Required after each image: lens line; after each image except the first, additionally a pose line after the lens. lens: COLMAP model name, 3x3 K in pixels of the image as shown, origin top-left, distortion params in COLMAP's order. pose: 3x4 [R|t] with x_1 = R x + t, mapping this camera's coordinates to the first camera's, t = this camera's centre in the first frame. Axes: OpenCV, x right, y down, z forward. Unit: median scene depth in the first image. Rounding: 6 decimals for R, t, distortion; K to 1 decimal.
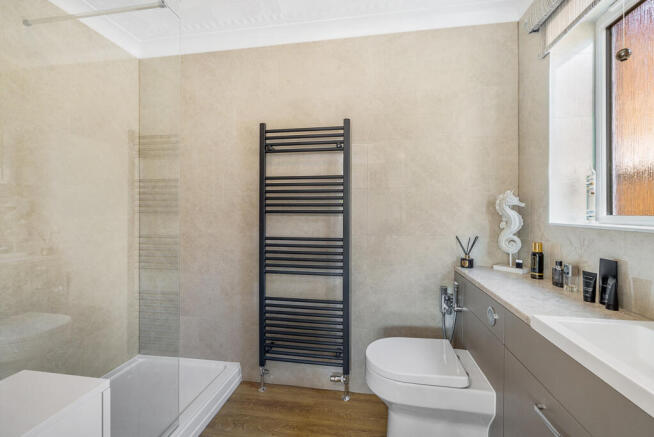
lens RADIAL K [[285.7, 0, 328.1], [0, 285.7, 214.6], [0, 0, 1]] dist [0.002638, 0.001063]
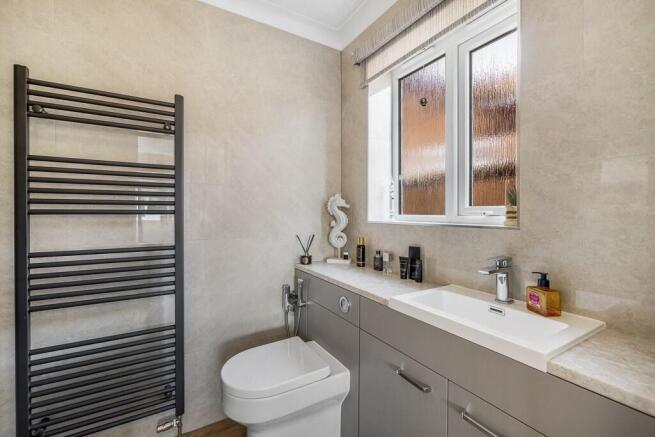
lens RADIAL K [[286.2, 0, 328.6], [0, 286.2, 215.7], [0, 0, 1]] dist [0.002638, 0.001063]
pose [[0.761099, -0.009765, 0.648562, -0.149051], [0.005519, 0.999948, 0.008579, -0.004992], [-0.648612, -0.002950, 0.761113, 0.131234]]
